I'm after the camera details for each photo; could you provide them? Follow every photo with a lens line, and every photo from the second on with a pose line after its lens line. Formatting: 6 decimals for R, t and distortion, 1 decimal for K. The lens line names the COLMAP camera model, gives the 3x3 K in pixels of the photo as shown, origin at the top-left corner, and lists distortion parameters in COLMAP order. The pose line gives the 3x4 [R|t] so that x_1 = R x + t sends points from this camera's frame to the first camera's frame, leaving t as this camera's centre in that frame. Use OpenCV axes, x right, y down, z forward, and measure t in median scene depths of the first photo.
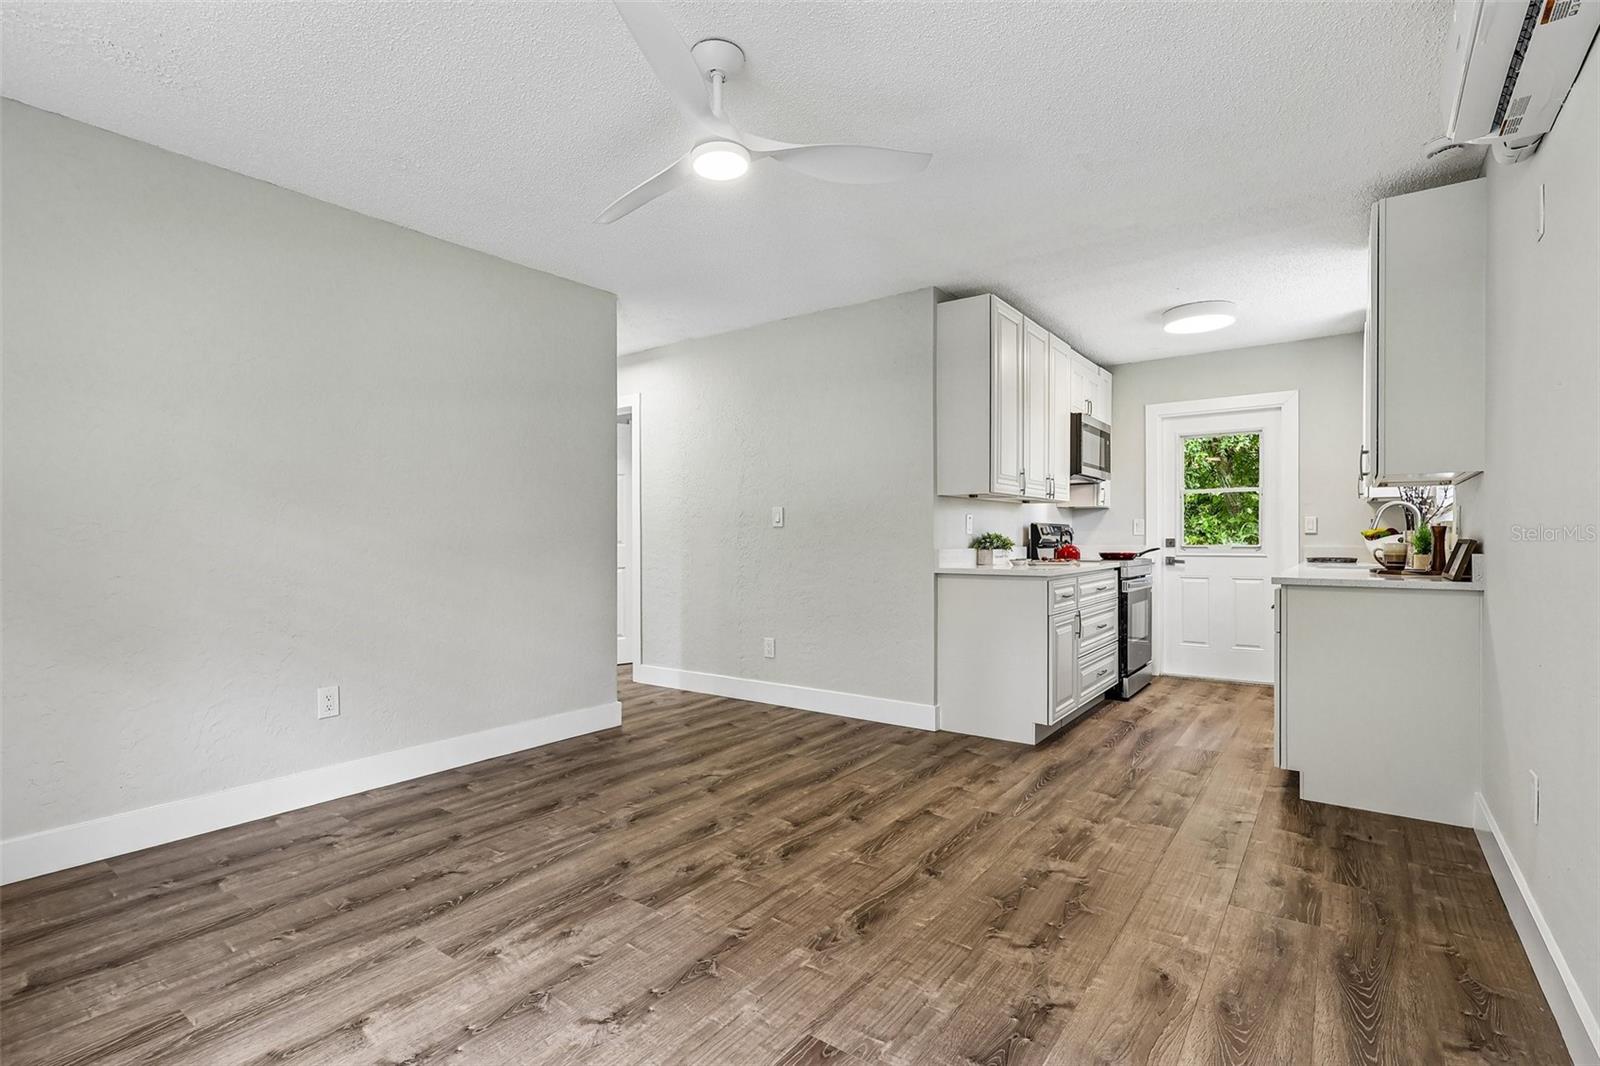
lens RADIAL K [[747.7, 0, 795.4], [0, 747.7, 542.6], [0, 0, 1]] dist [0.001227, 0.000166]
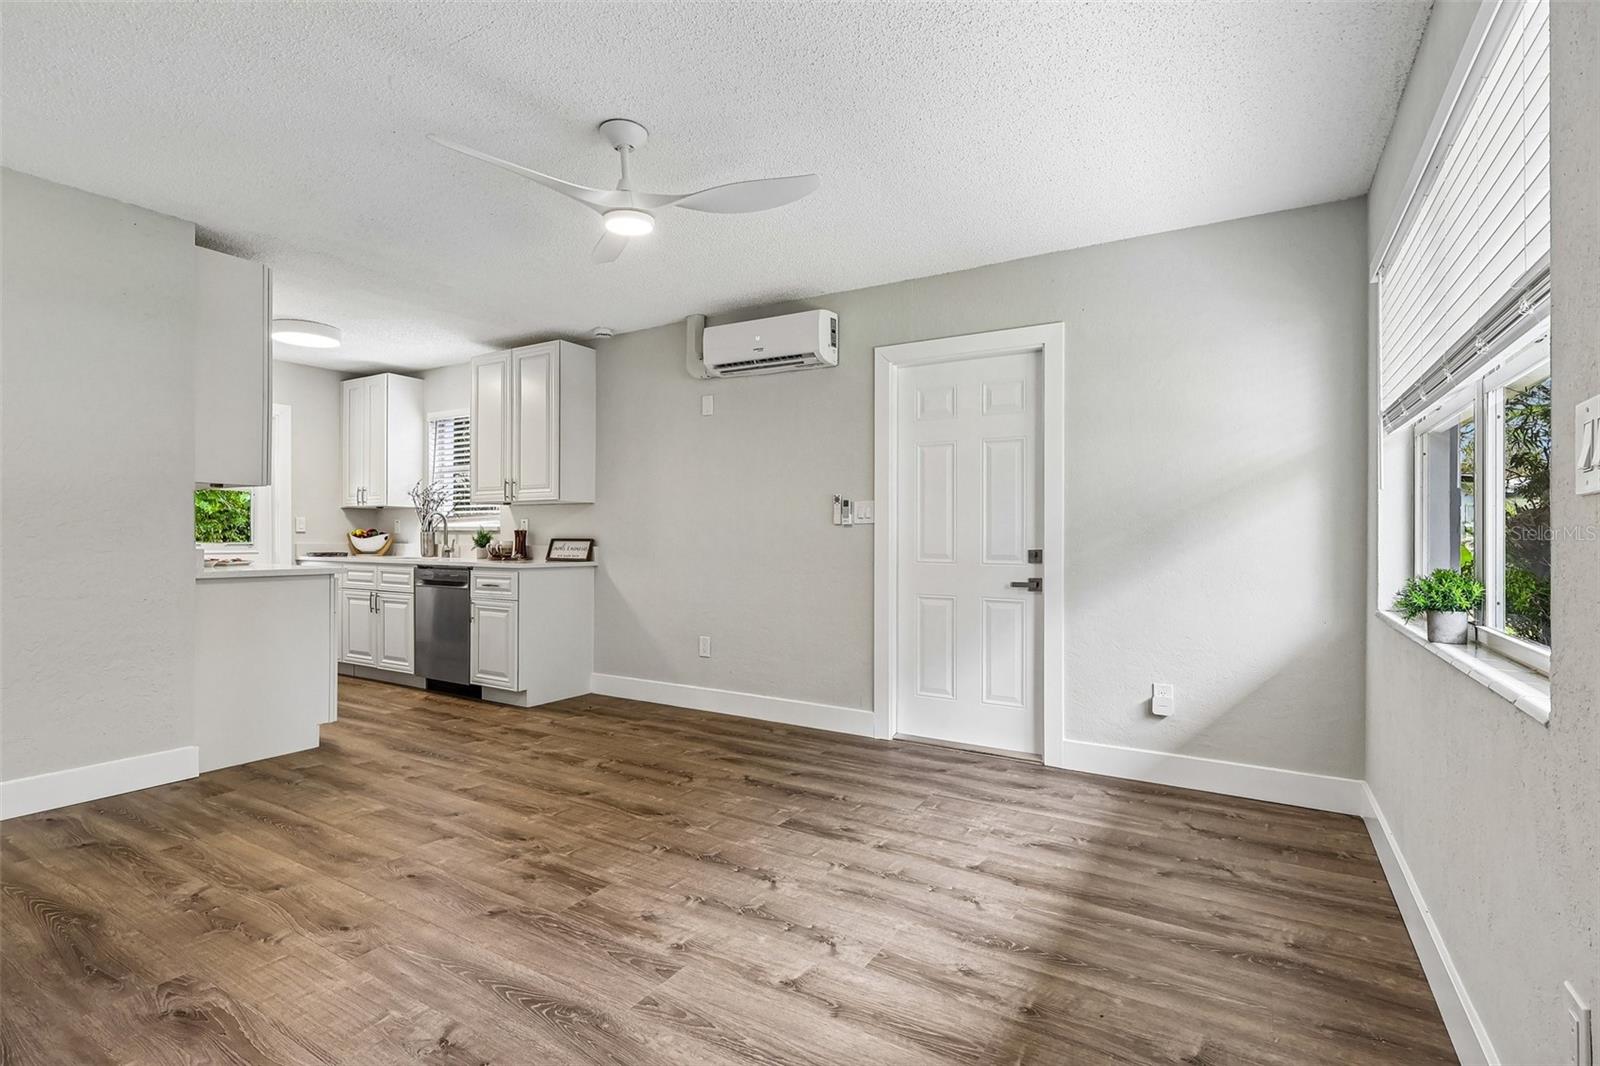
lens RADIAL K [[747.7, 0, 795.4], [0, 747.7, 542.6], [0, 0, 1]] dist [0.001227, 0.000166]
pose [[-0.088923, -0.003994, 0.996030, -0.852437], [-0.000803, 0.999992, 0.003938, -0.002201], [-0.996038, -0.000450, -0.088926, 0.555971]]
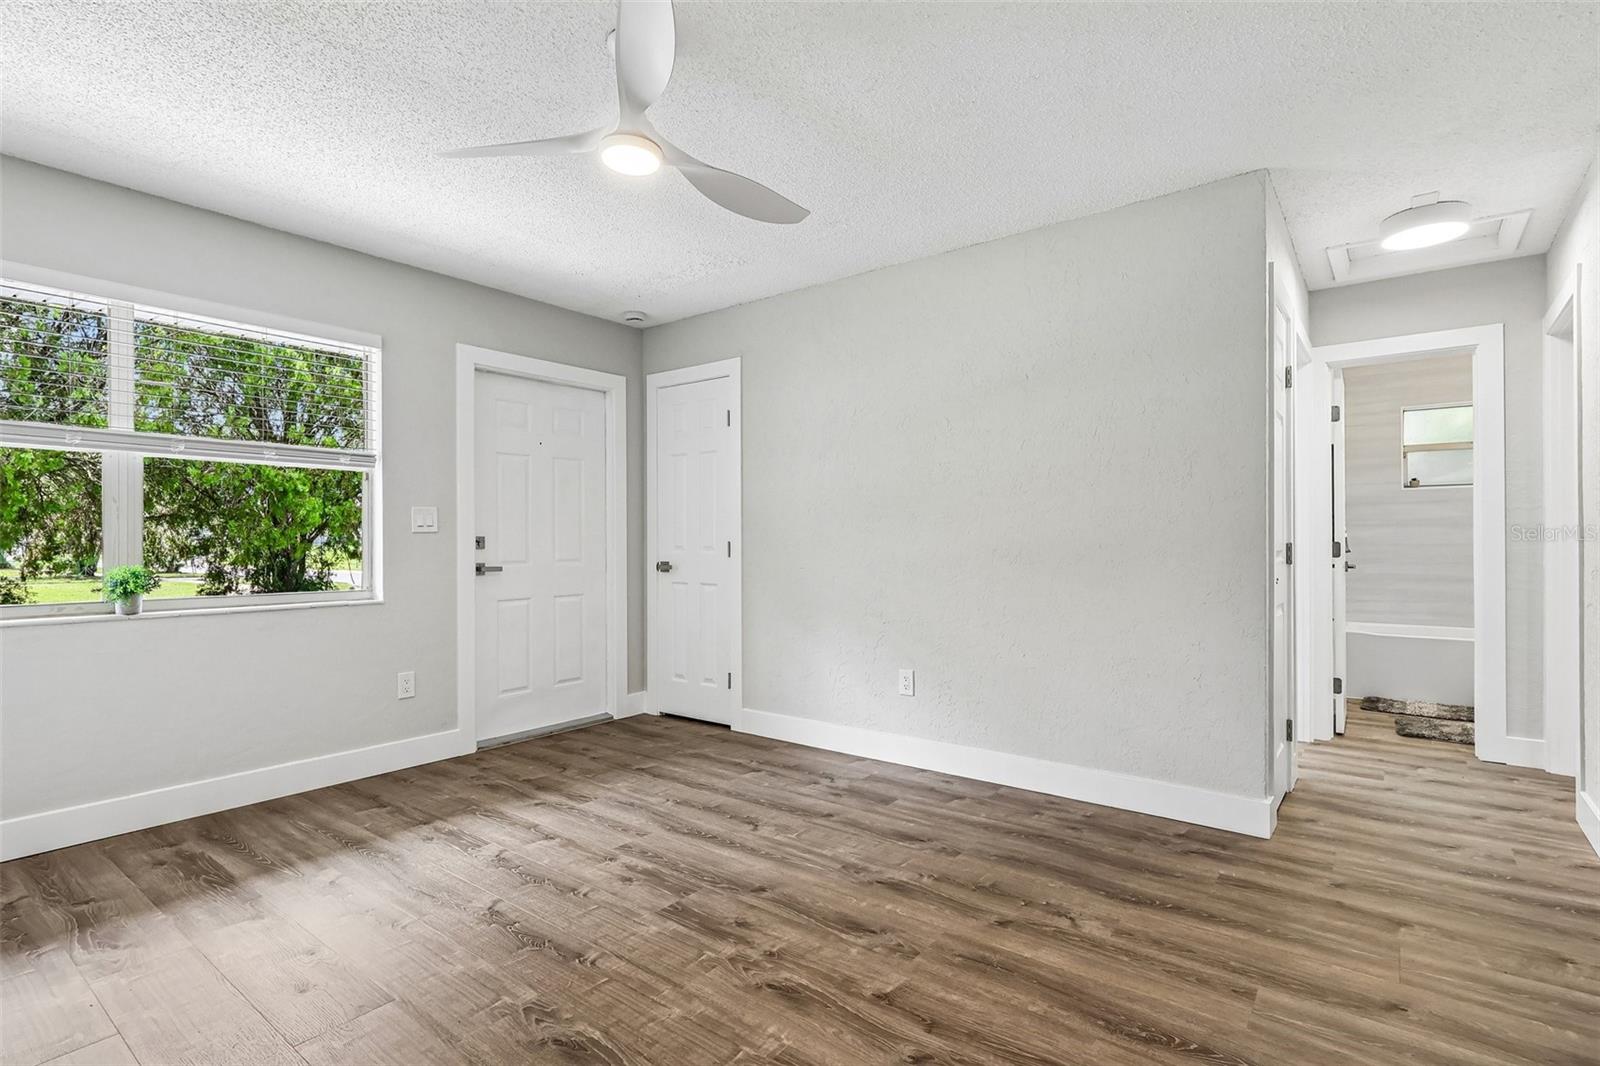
lens RADIAL K [[773.4, 0, 800.0], [0, 773.4, 533.0], [0, 0, 1]] dist [-0.000703, 0.000276]
pose [[-0.019407, -0.003707, -0.999805, 0.581382], [-0.004073, 0.999985, -0.003629, -0.018431], [0.999803, 0.004002, -0.019421, 0.812586]]
